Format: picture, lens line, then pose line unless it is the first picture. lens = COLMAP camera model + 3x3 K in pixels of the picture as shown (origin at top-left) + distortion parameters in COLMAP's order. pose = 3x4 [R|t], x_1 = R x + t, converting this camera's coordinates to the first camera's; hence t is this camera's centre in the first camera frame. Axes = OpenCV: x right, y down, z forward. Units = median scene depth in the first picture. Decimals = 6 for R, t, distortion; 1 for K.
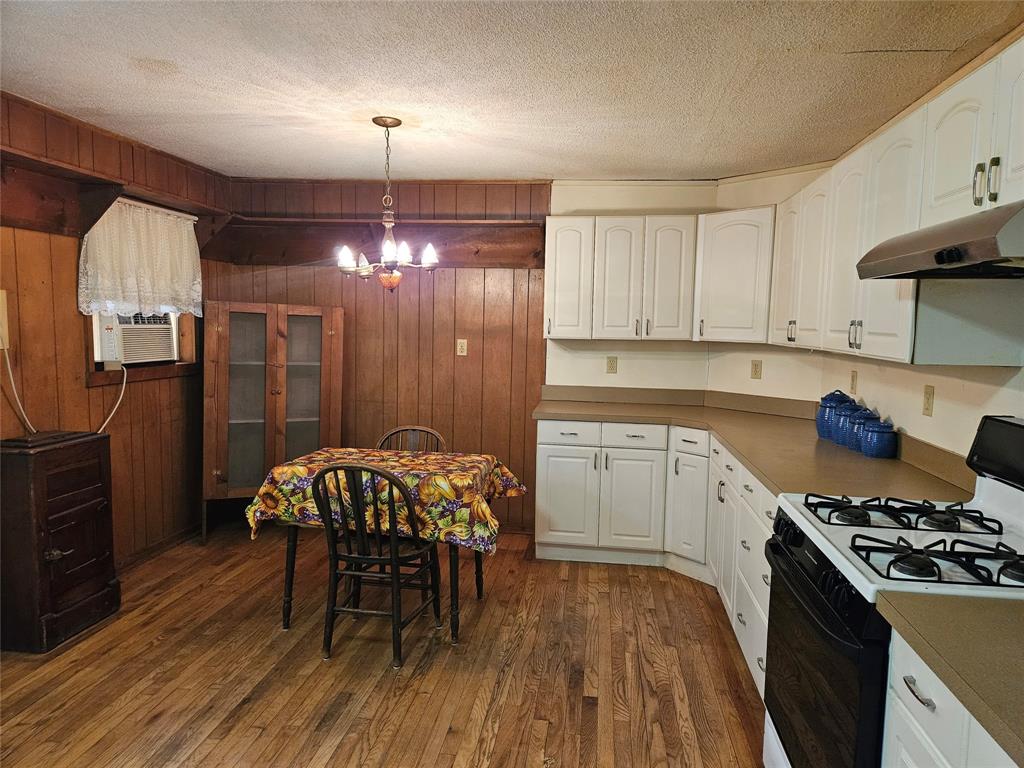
lens RADIAL K [[681.7, 0, 513.8], [0, 681.7, 387.6], [0, 0, 1]] dist [0.060402, -0.045913]
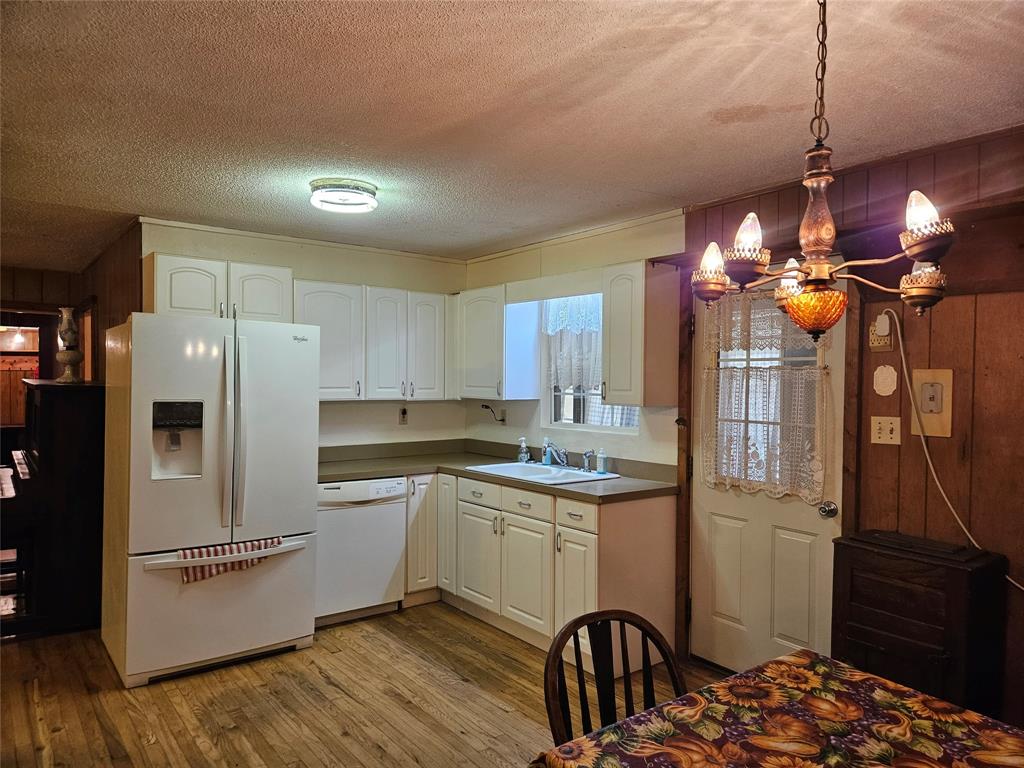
lens RADIAL K [[681.7, 0, 516.5], [0, 681.7, 383.7], [0, 0, 1]] dist [0.060402, -0.045913]
pose [[-0.703594, -0.020332, -0.710311, 0.186587], [-0.098283, 0.992768, 0.068937, -0.093632], [0.703773, 0.118315, -0.700504, 0.886063]]
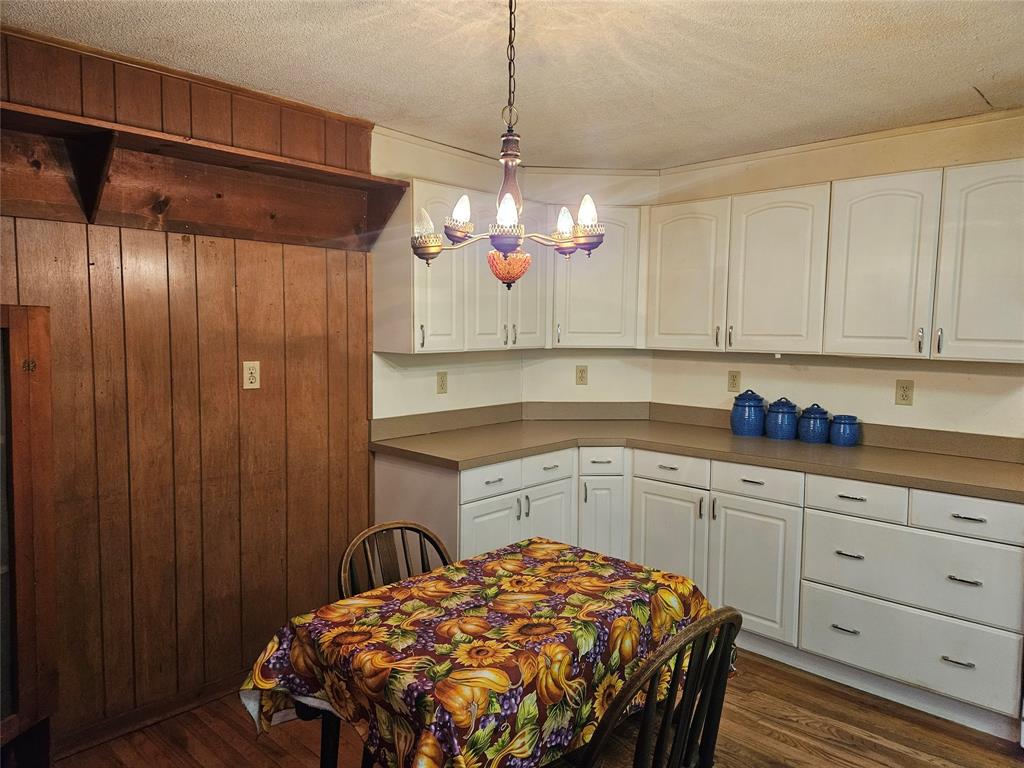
lens RADIAL K [[681.7, 0, 516.2], [0, 681.7, 387.9], [0, 0, 1]] dist [0.060402, -0.045913]
pose [[0.581181, -0.092543, 0.808495, -0.470213], [0.082918, 0.995076, 0.054295, -0.067890], [-0.809539, 0.035484, 0.585993, 0.516116]]
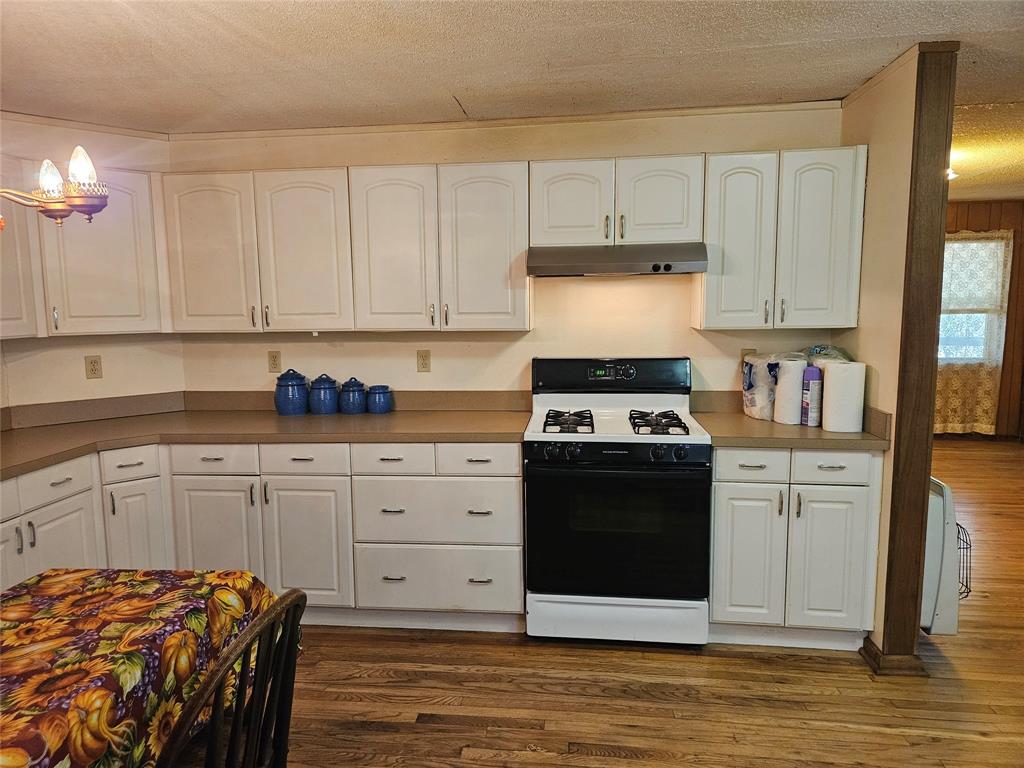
lens RADIAL K [[681.7, 0, 496.8], [0, 681.7, 382.2], [0, 0, 1]] dist [0.060402, -0.045913]
pose [[-0.008570, -0.136377, 0.990620, -0.462589], [0.113029, 0.984175, 0.136468, -0.066645], [-0.993555, 0.113138, 0.006981, 0.521956]]
